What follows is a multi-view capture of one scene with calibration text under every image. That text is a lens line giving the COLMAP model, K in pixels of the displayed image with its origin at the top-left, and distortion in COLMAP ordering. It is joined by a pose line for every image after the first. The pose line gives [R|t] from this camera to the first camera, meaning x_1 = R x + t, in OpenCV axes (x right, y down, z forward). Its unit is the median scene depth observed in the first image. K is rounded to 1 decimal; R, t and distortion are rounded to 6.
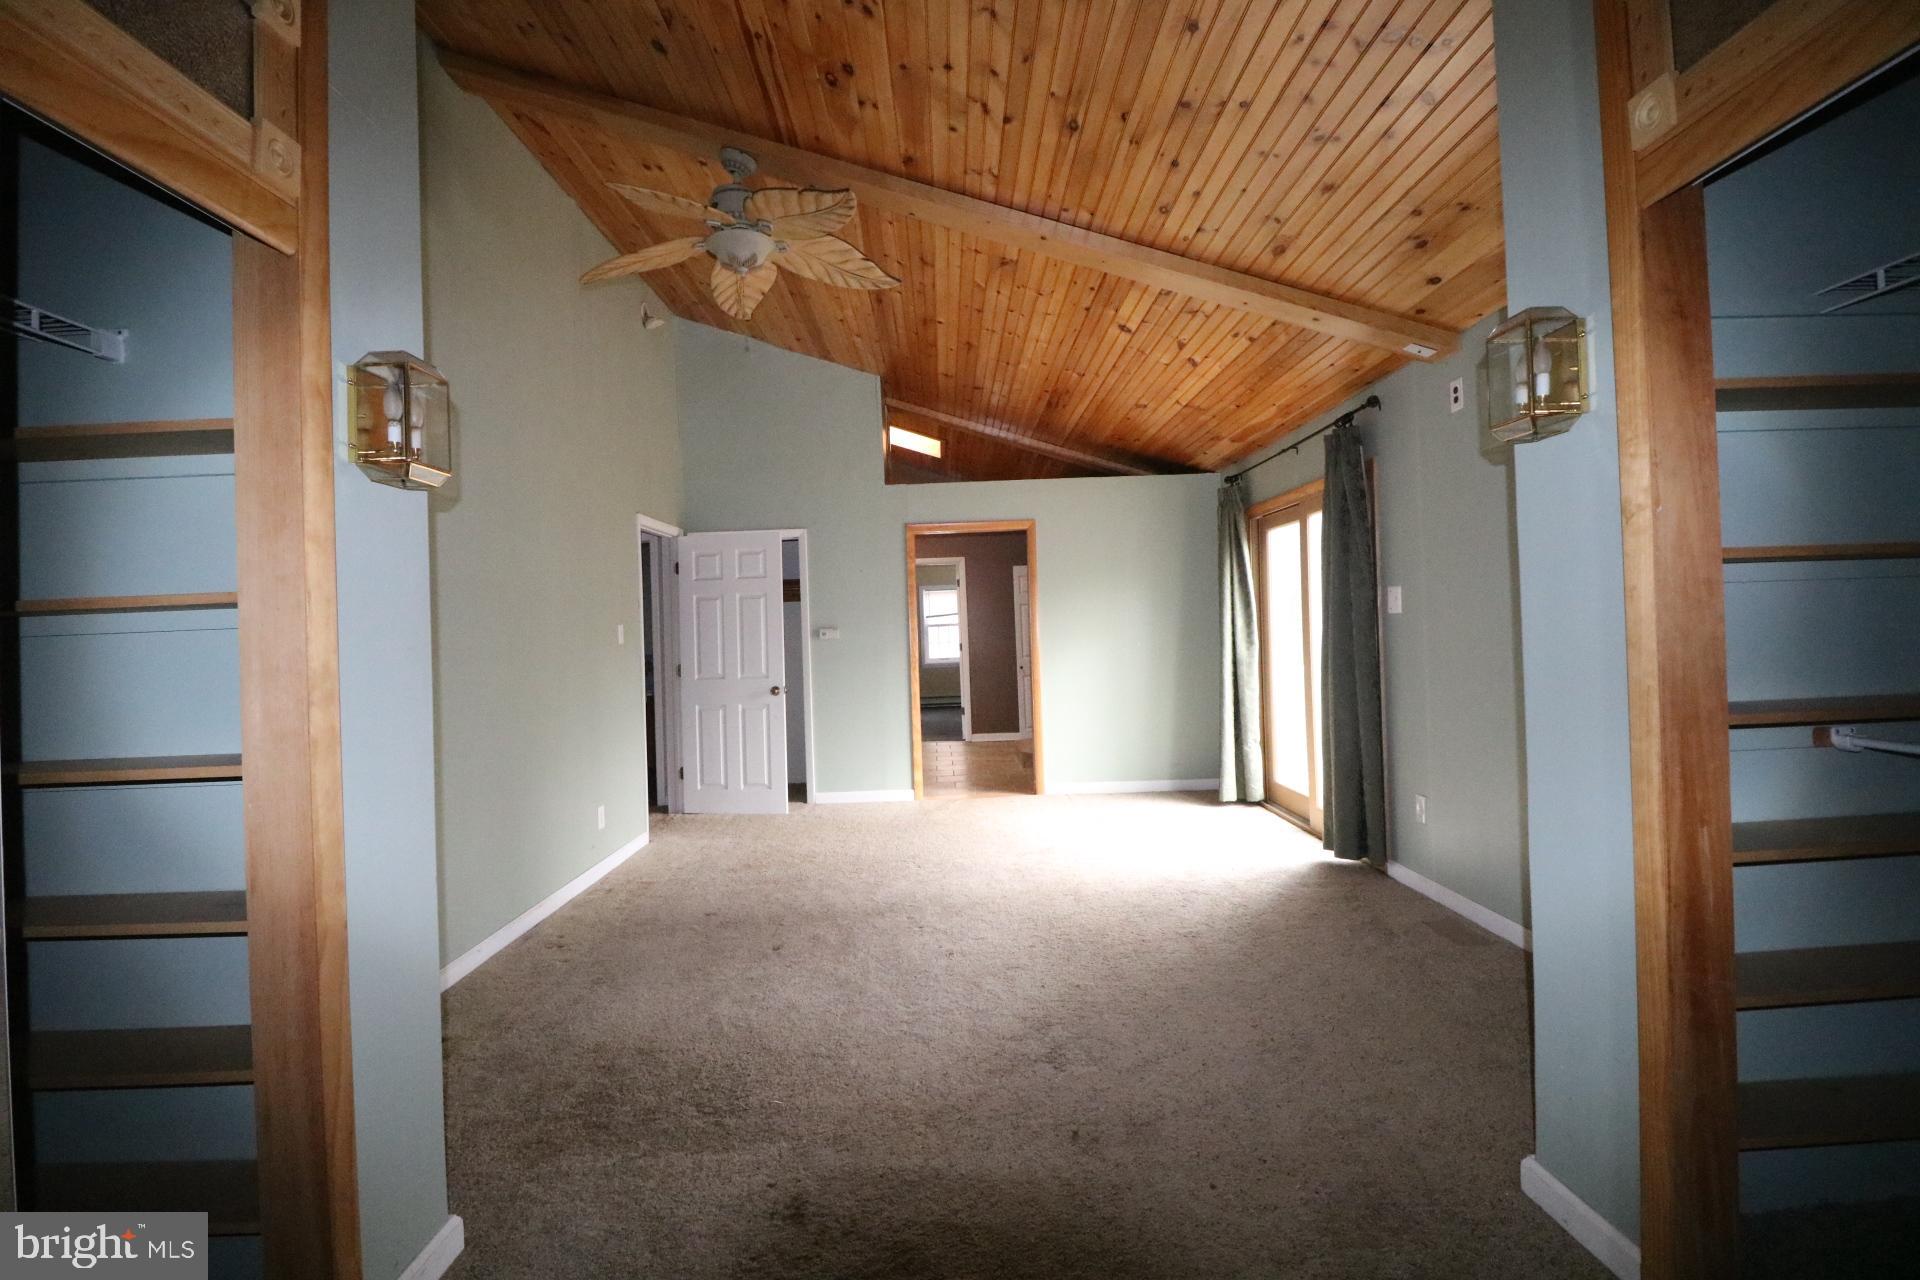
lens RADIAL K [[894.2, 0, 959.8], [0, 894.2, 633.3], [0, 0, 1]] dist [-0.006072, -0.006168]
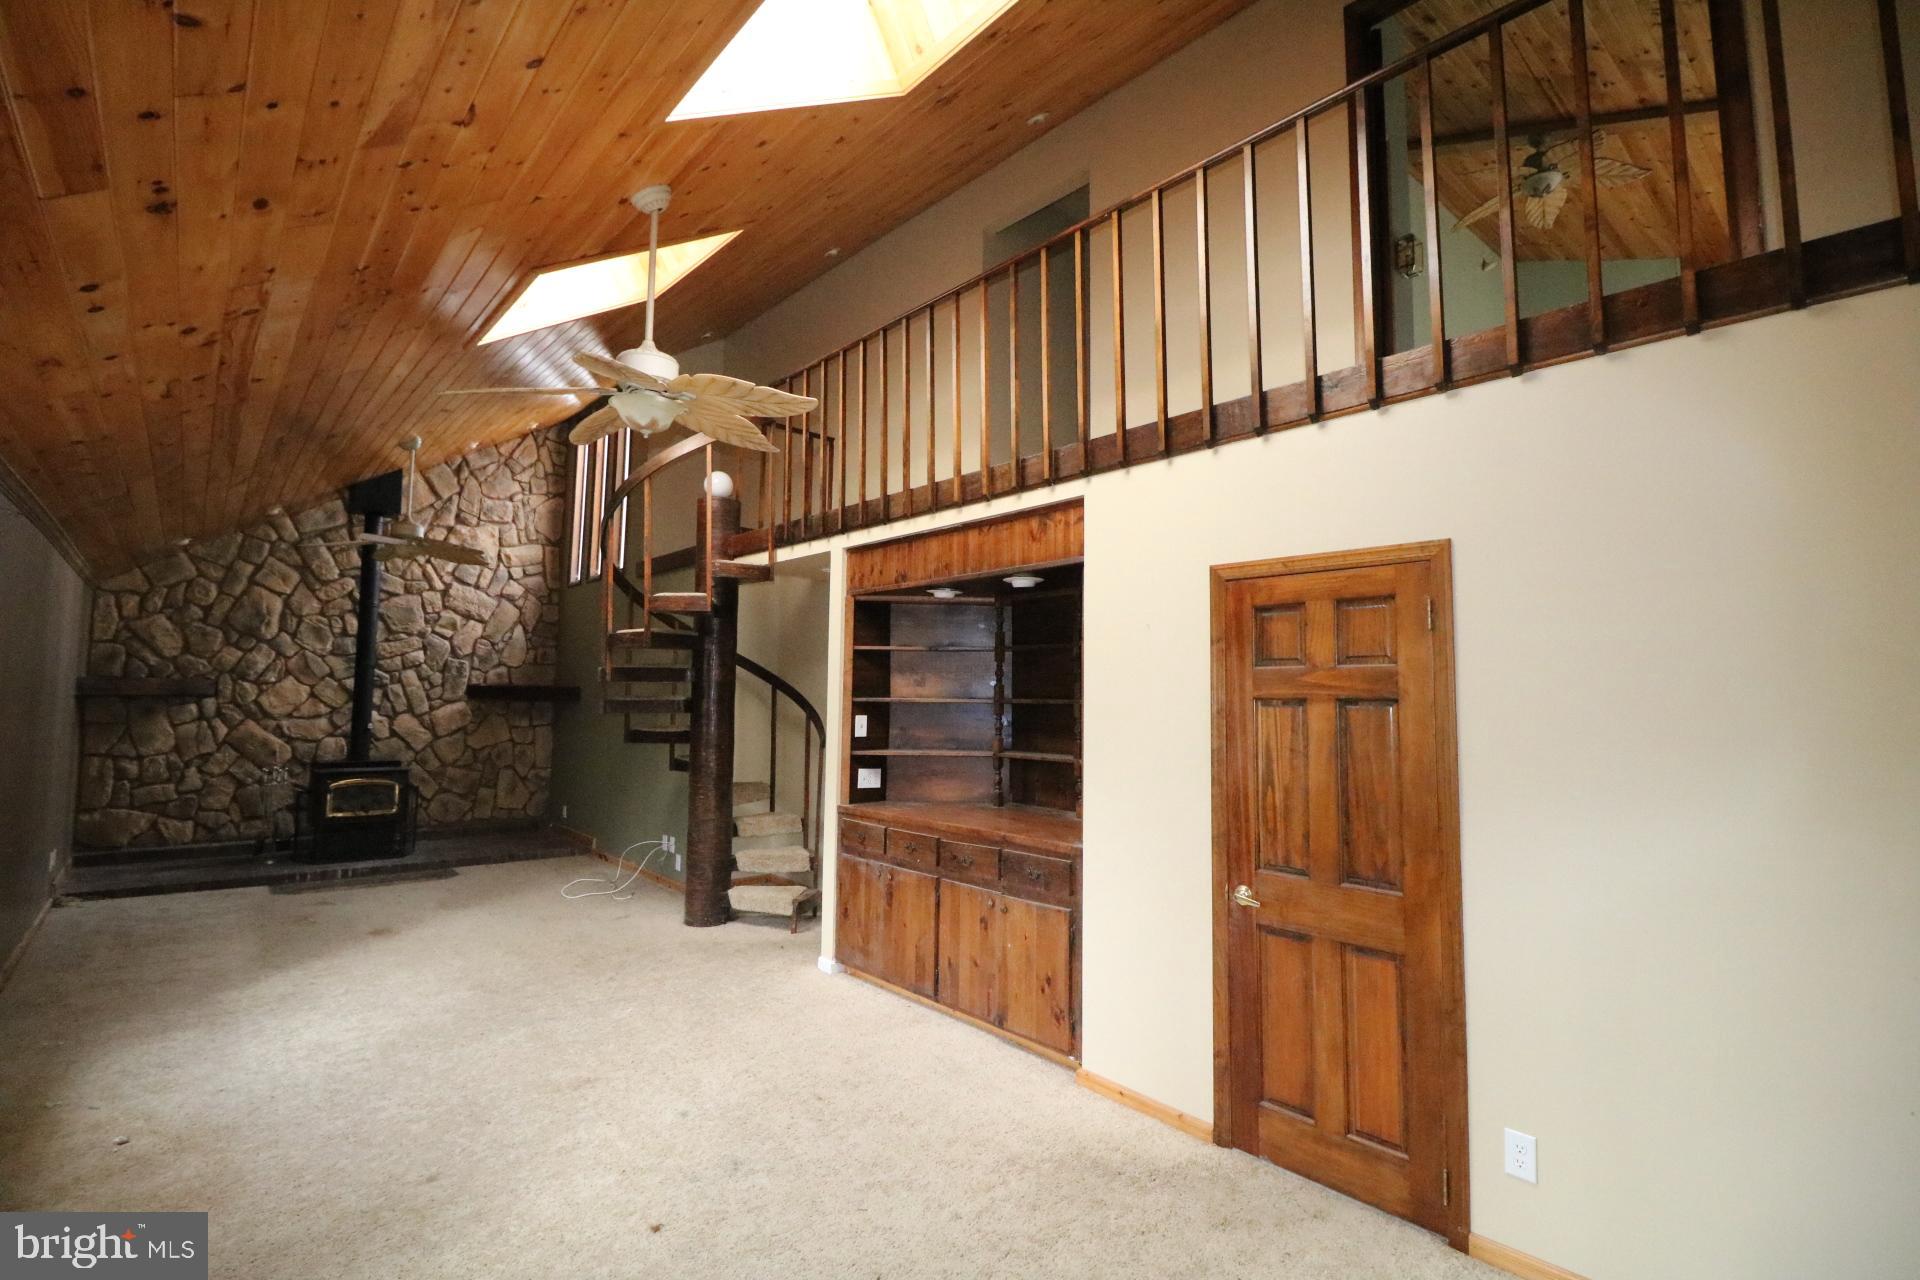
lens RADIAL K [[894.2, 0, 958.7], [0, 894.2, 629.5], [0, 0, 1]] dist [-0.006072, -0.006168]
pose [[0.648557, -0.026231, -0.760714, 0.381825], [-0.023074, 0.998269, -0.054095, 0.678274], [0.760816, 0.052636, 0.646829, -1.170989]]
